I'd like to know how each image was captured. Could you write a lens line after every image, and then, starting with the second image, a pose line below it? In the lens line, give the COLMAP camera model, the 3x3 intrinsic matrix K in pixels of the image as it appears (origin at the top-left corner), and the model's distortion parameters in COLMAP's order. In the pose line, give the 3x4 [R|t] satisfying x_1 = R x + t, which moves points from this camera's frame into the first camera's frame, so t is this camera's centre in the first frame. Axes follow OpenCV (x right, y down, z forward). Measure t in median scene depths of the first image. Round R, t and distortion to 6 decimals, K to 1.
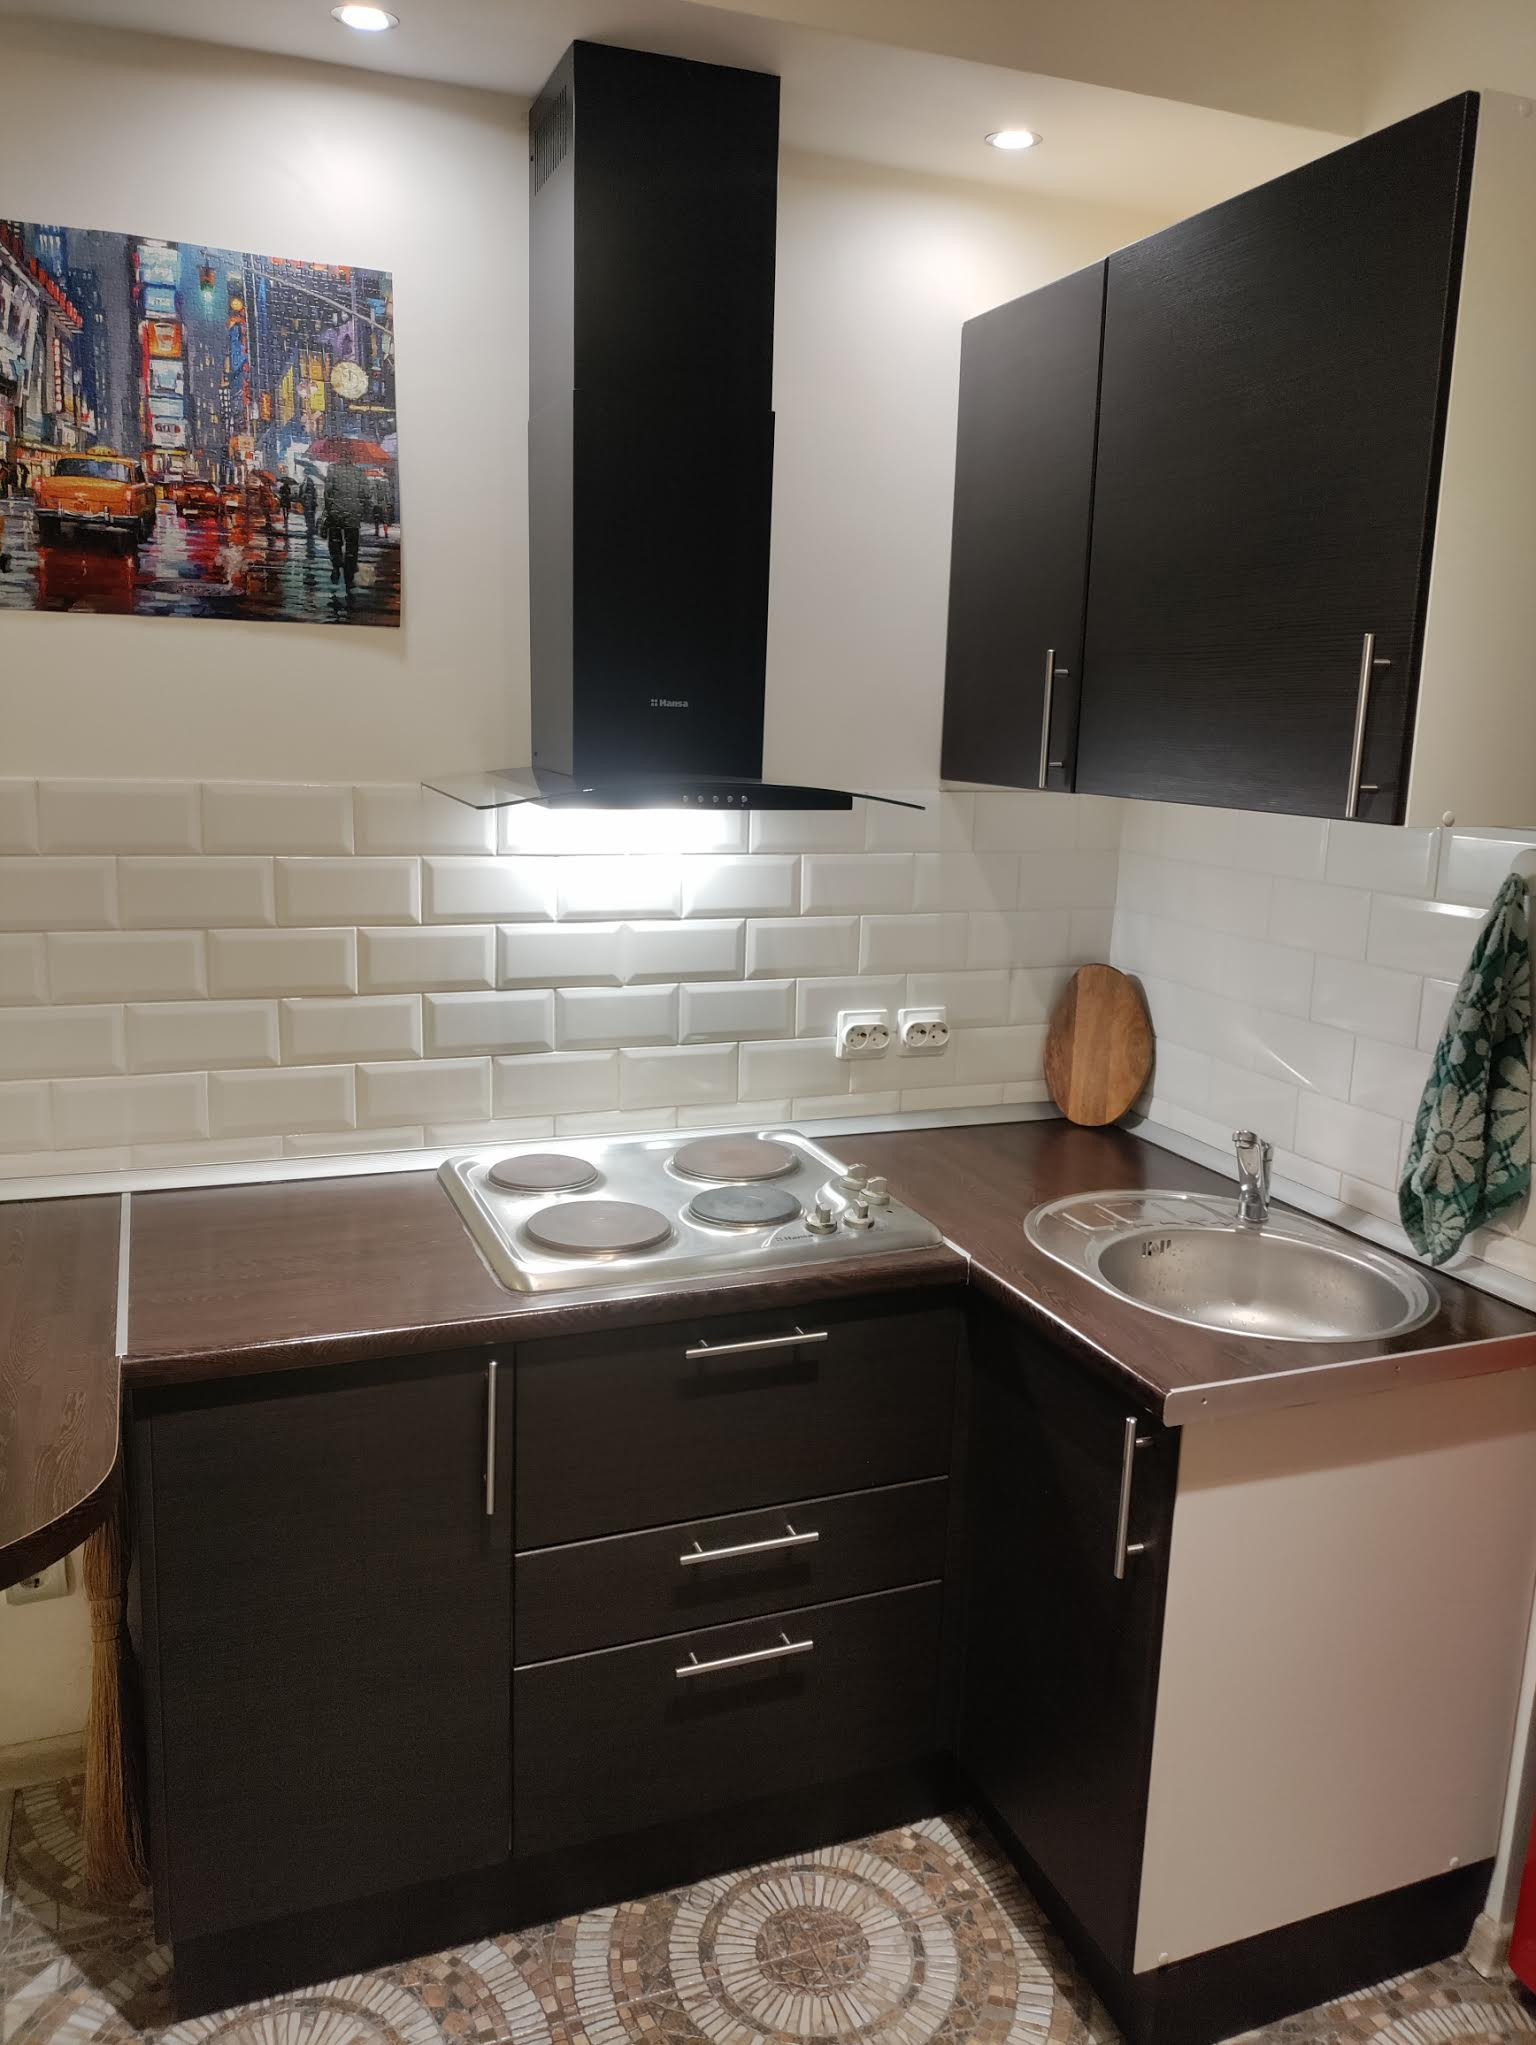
lens RADIAL K [[1507.5, 0, 765.2], [0, 1507.5, 1013.2], [0, 0, 1]] dist [0.044231, -0.056484]
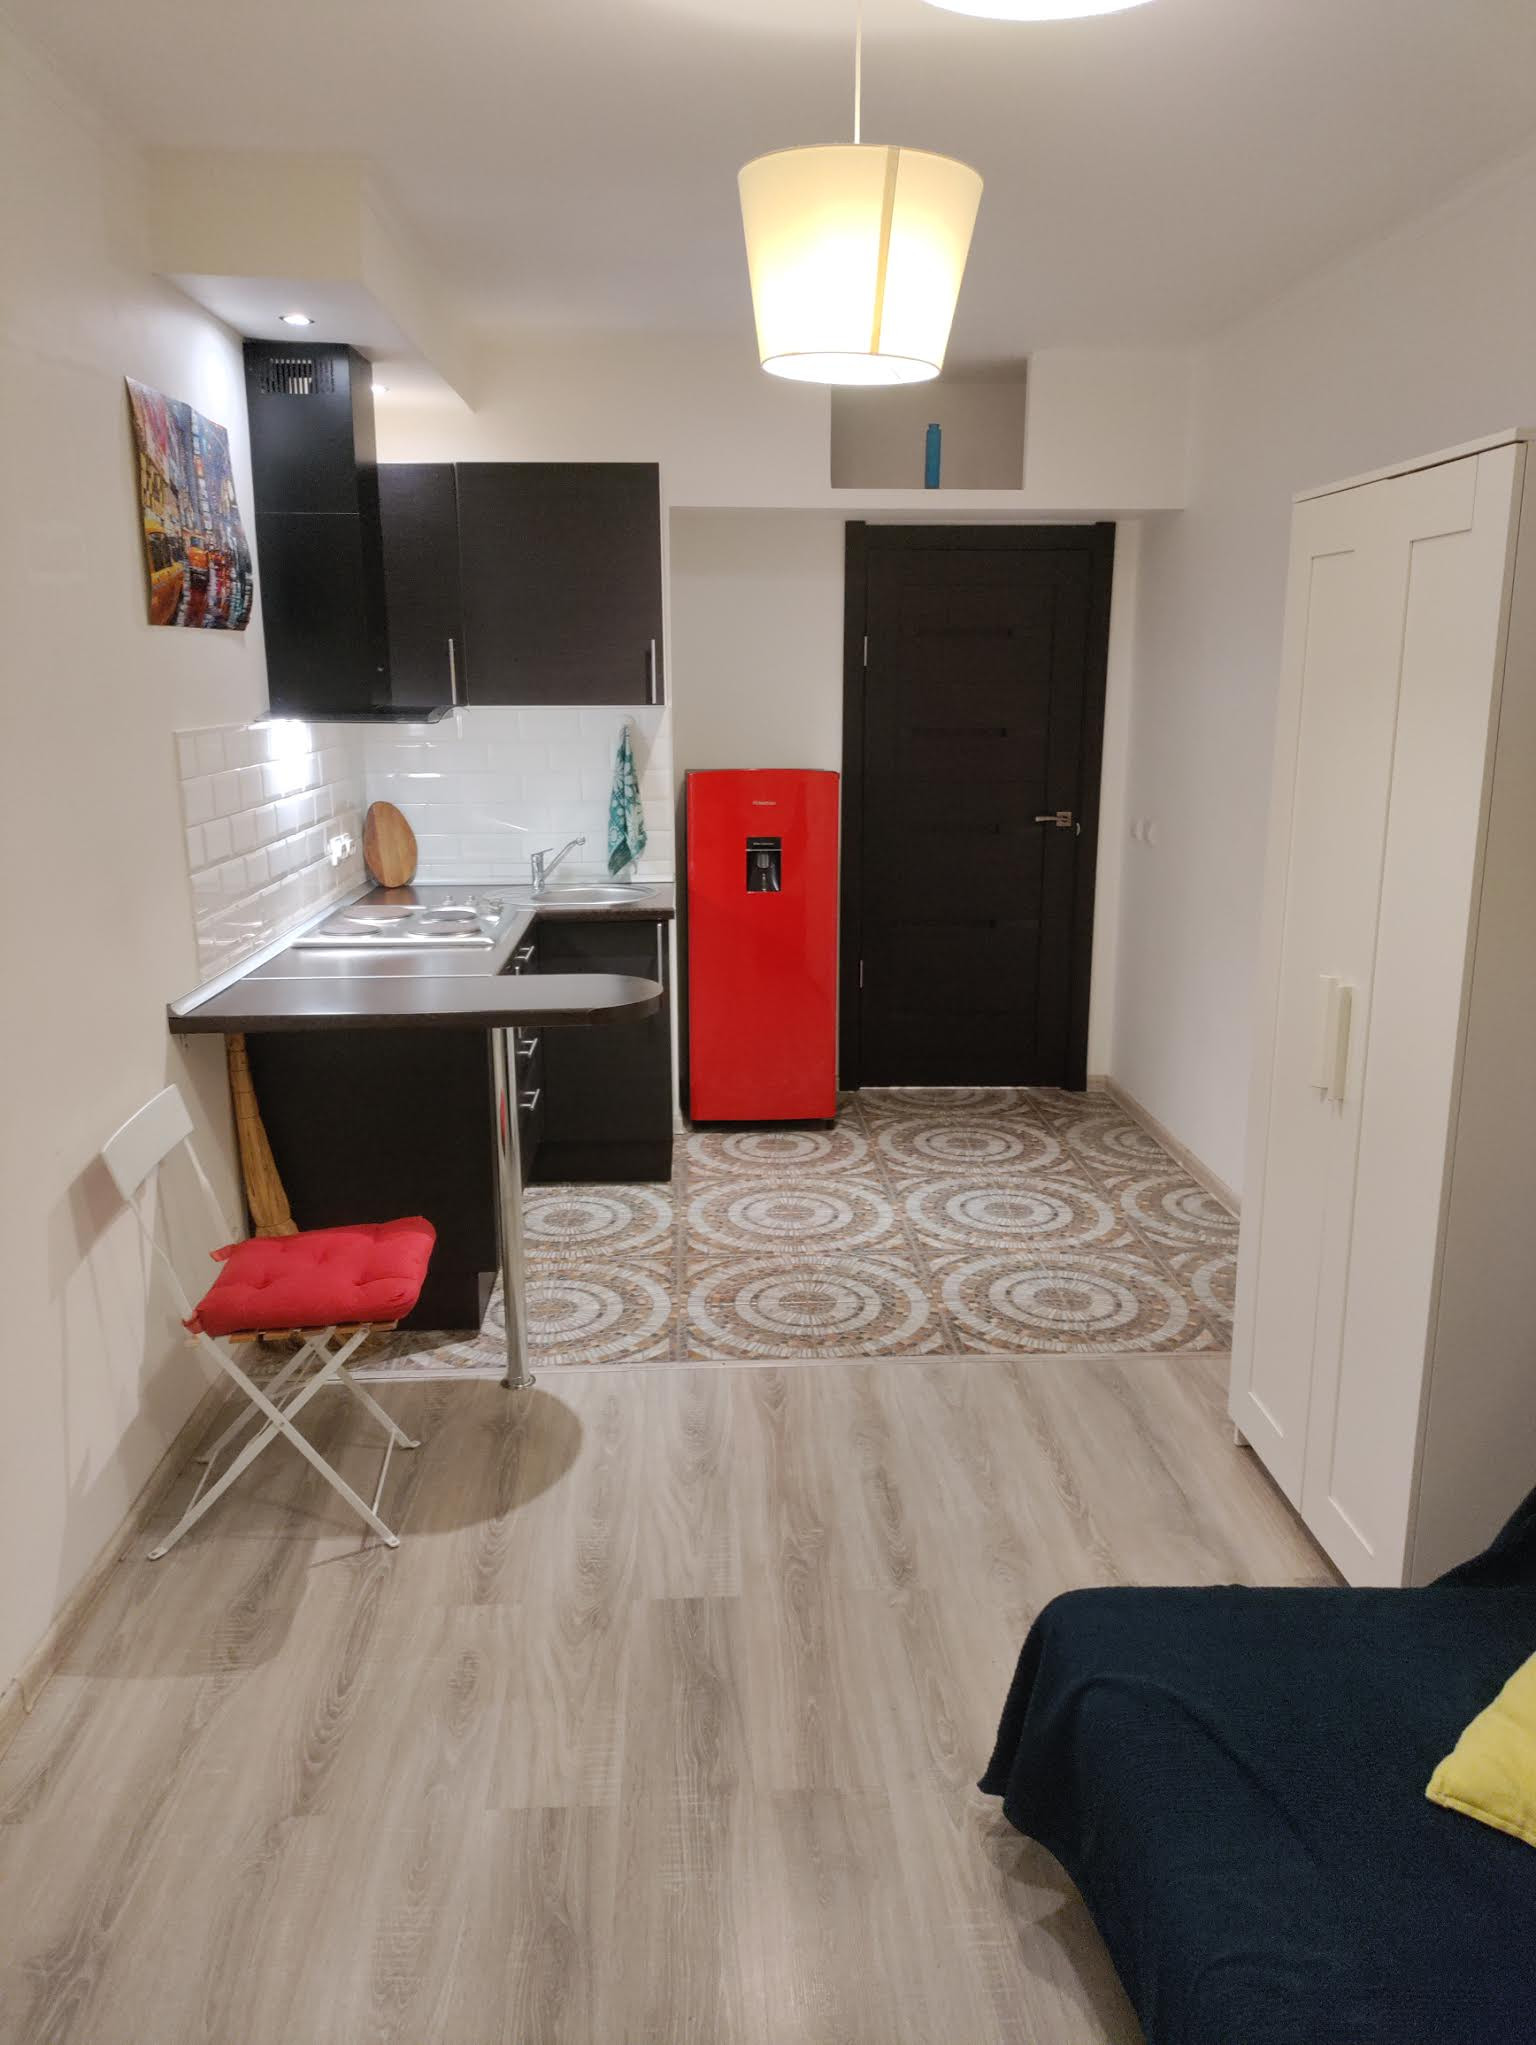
lens RADIAL K [[1507.5, 0, 770.6], [0, 1507.5, 1024.9], [0, 0, 1]] dist [0.044231, -0.056484]
pose [[0.317813, -0.249058, 0.914858, -1.818881], [0.204259, 0.960213, 0.190447, -0.031178], [-0.925890, 0.126341, 0.356040, -0.121566]]
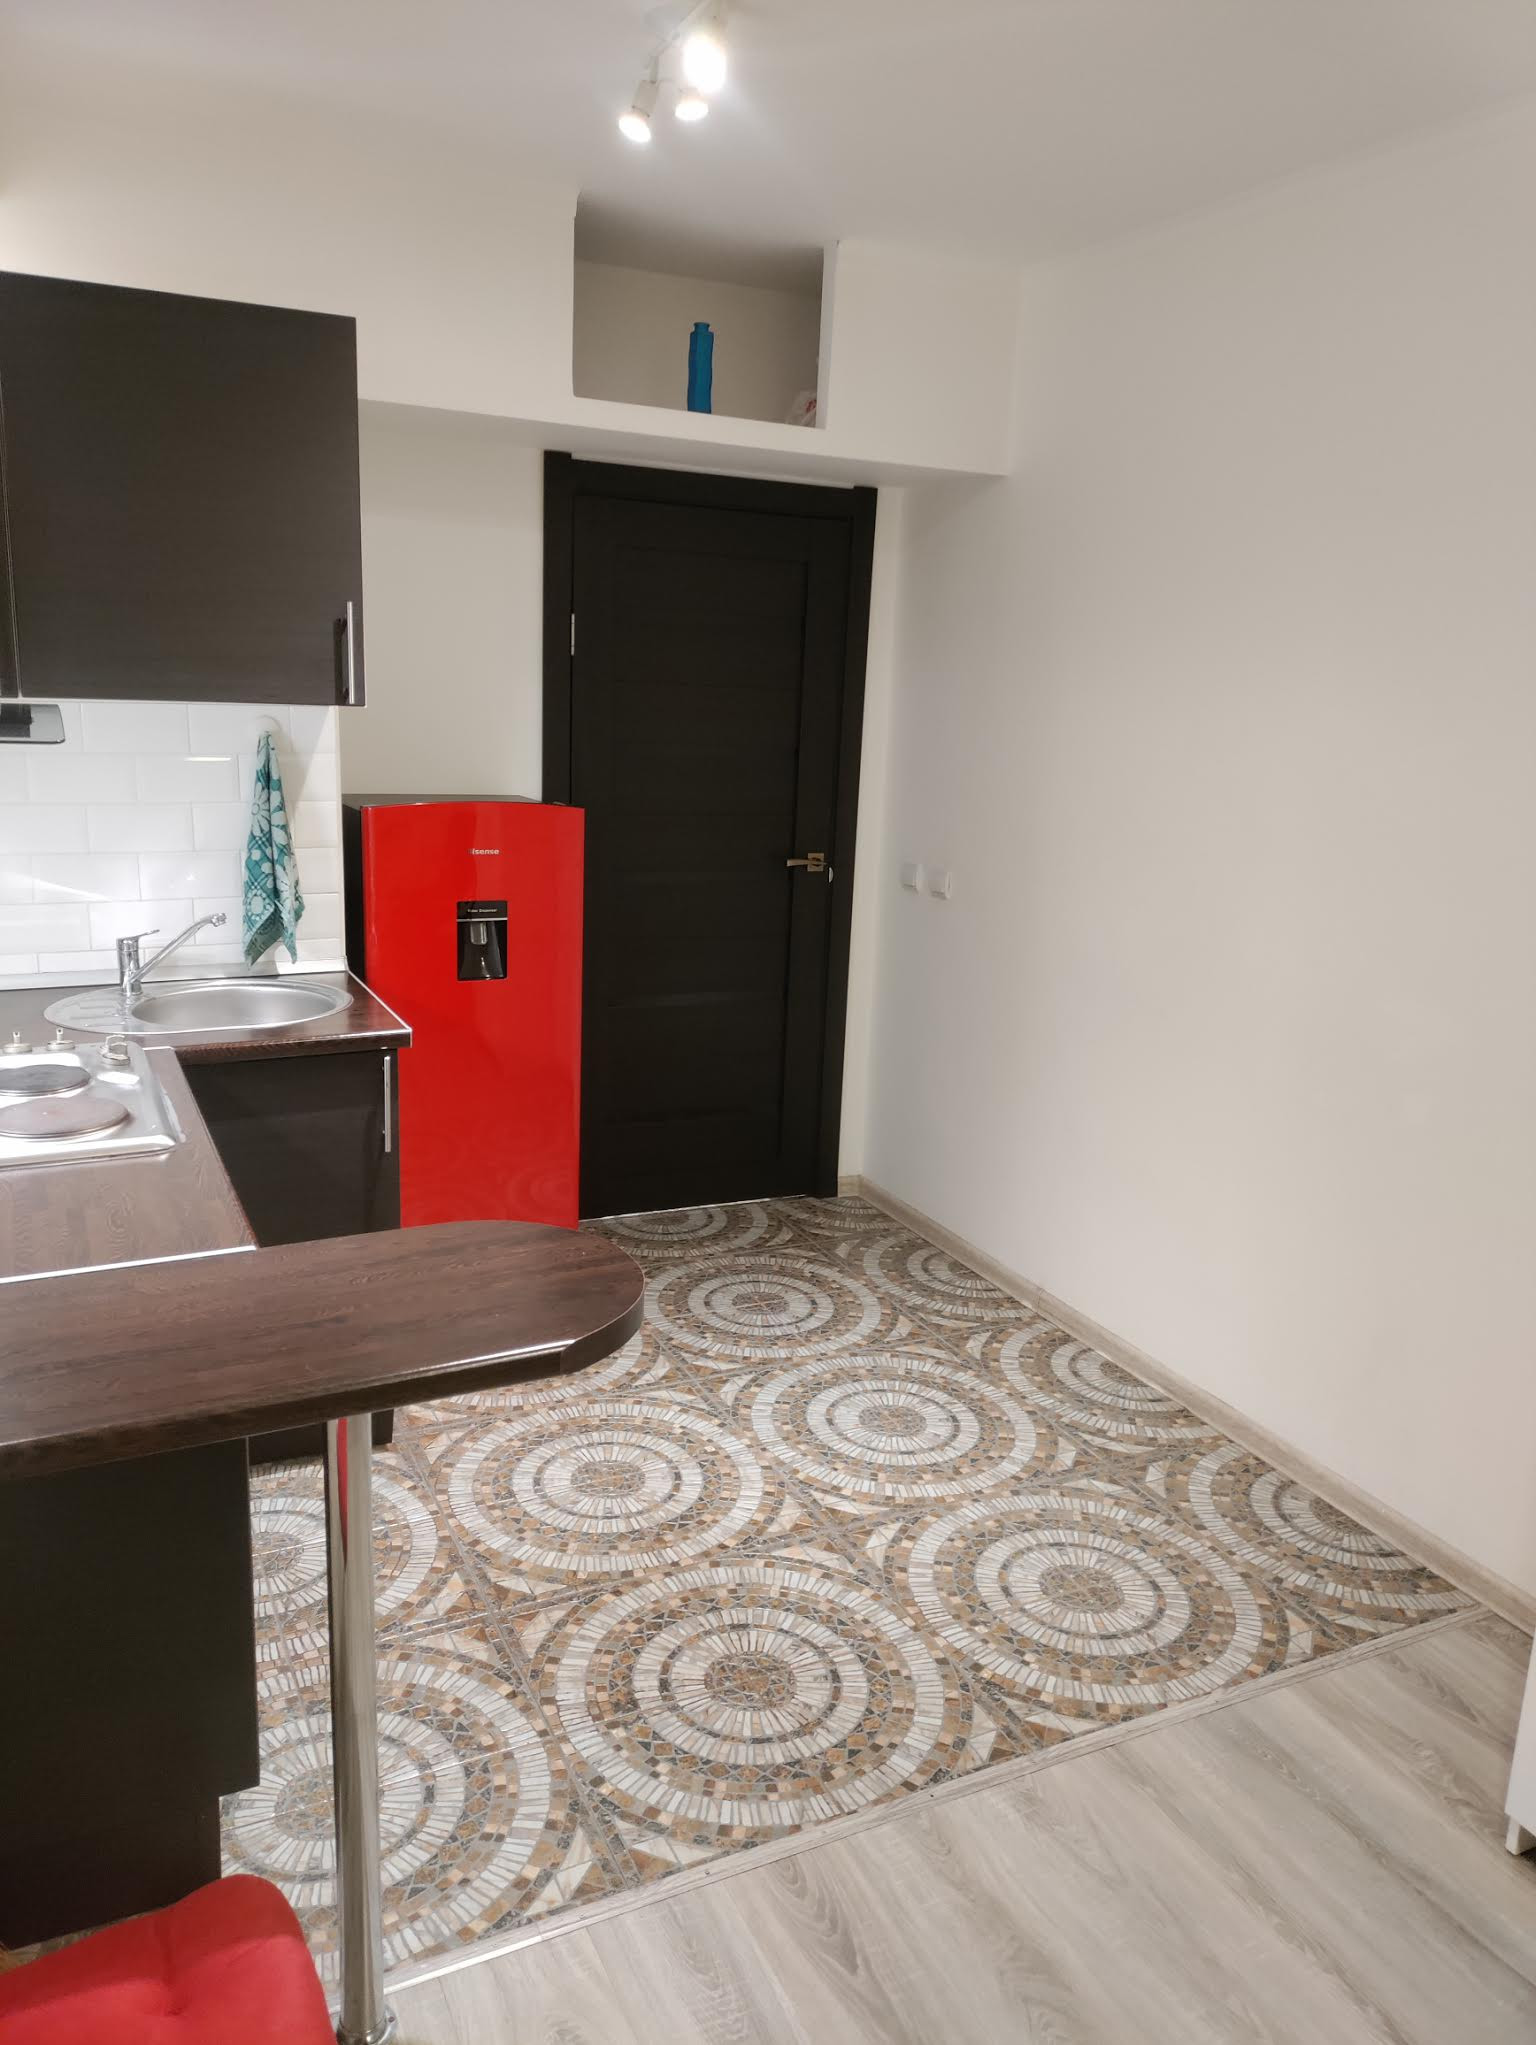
lens RADIAL K [[1507.5, 0, 769.8], [0, 1507.5, 1018.1], [0, 0, 1]] dist [0.044231, -0.056484]
pose [[-0.078134, -0.262729, 0.961701, -1.168936], [0.157540, 0.949276, 0.272134, -0.143171], [-0.984417, 0.172769, -0.032781, 0.489333]]
